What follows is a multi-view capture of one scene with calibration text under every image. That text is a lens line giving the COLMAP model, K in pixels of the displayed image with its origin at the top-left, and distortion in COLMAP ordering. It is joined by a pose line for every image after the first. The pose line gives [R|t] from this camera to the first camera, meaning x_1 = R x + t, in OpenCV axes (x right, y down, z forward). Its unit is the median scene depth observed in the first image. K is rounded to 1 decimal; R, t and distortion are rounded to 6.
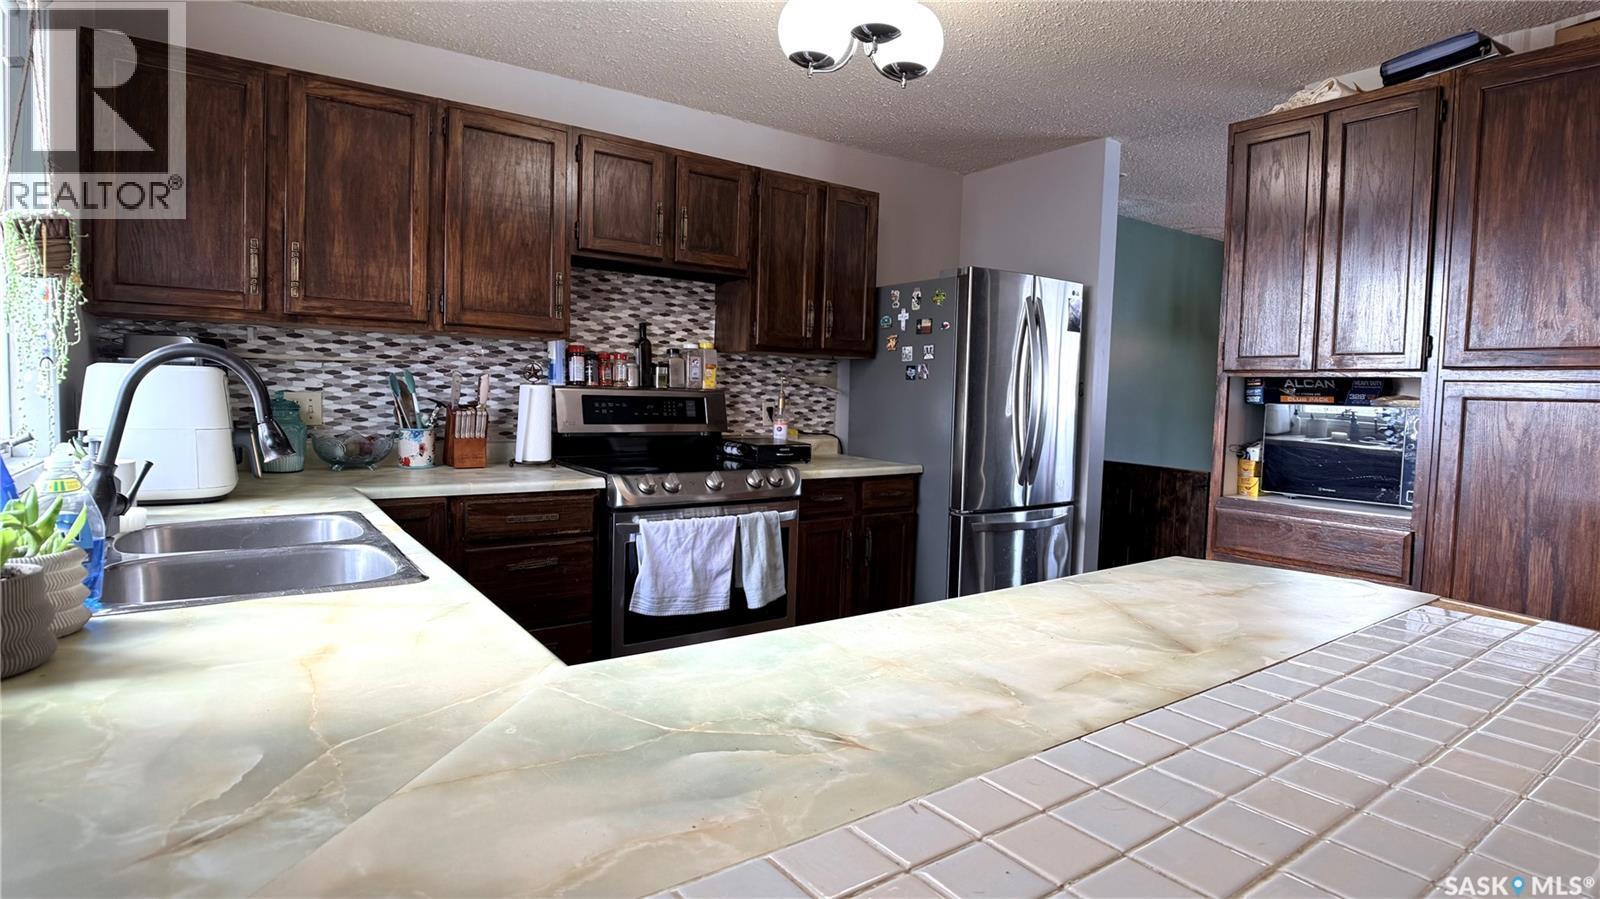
lens RADIAL K [[823.8, 0, 797.5], [0, 823.8, 439.1], [0, 0, 1]] dist [-0.014760, -0.000820]
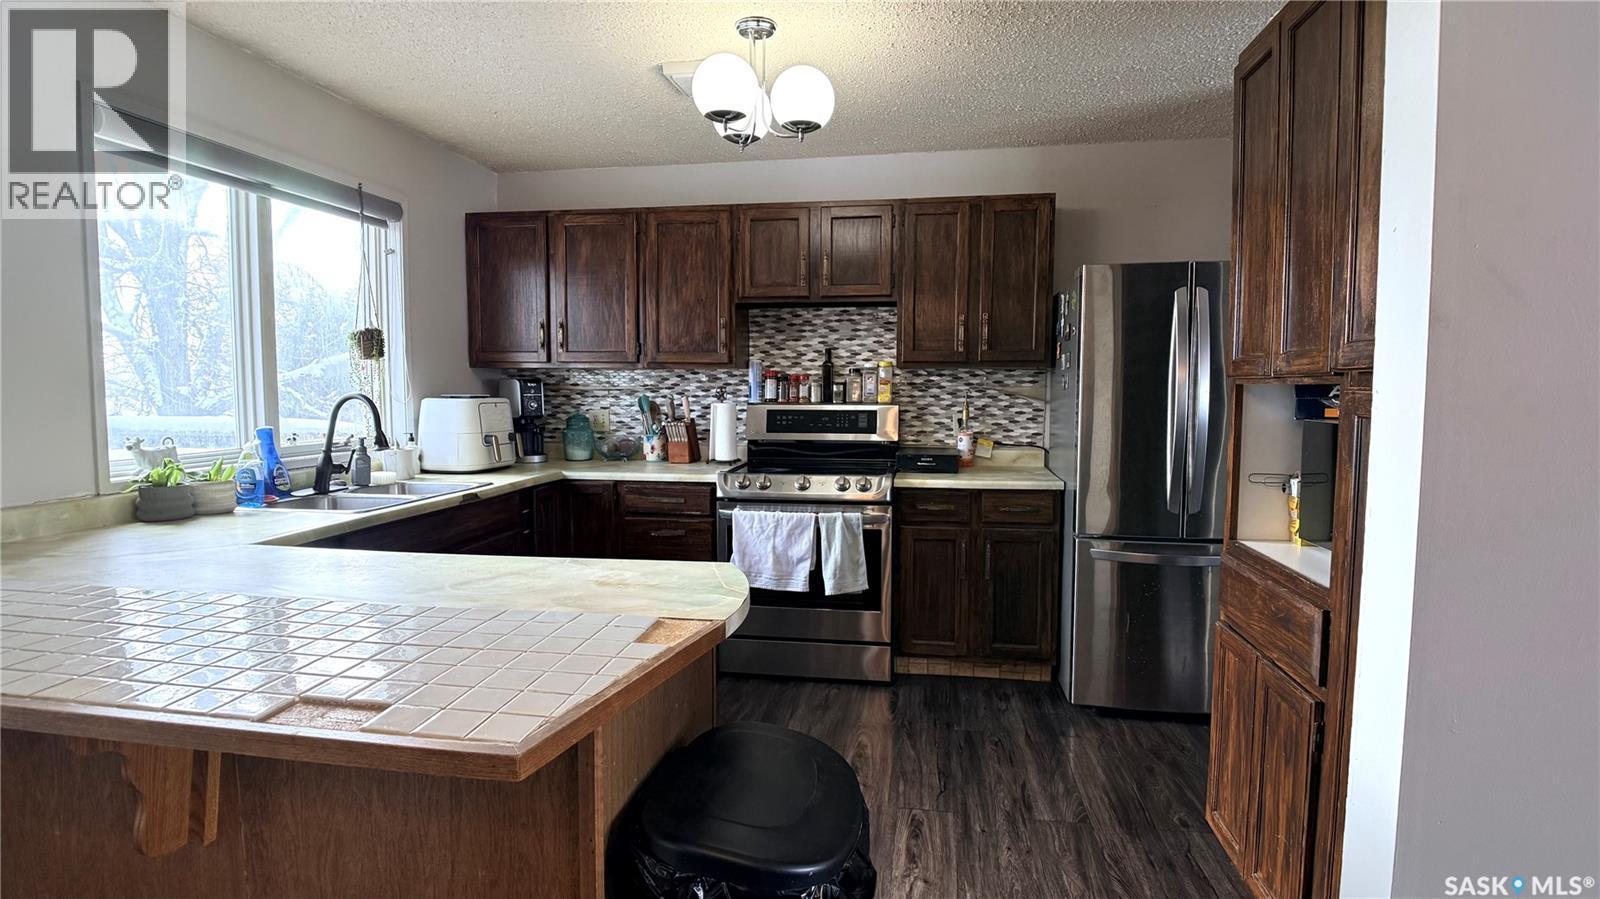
lens RADIAL K [[789.5, 0, 777.4], [0, 789.5, 445.4], [0, 0, 1]] dist [-0.000895, -0.000149]
pose [[0.699004, 0.024639, -0.714693, 0.600564], [-0.022801, 0.999666, 0.012162, -0.013507], [0.714754, 0.007795, 0.699332, 0.157246]]
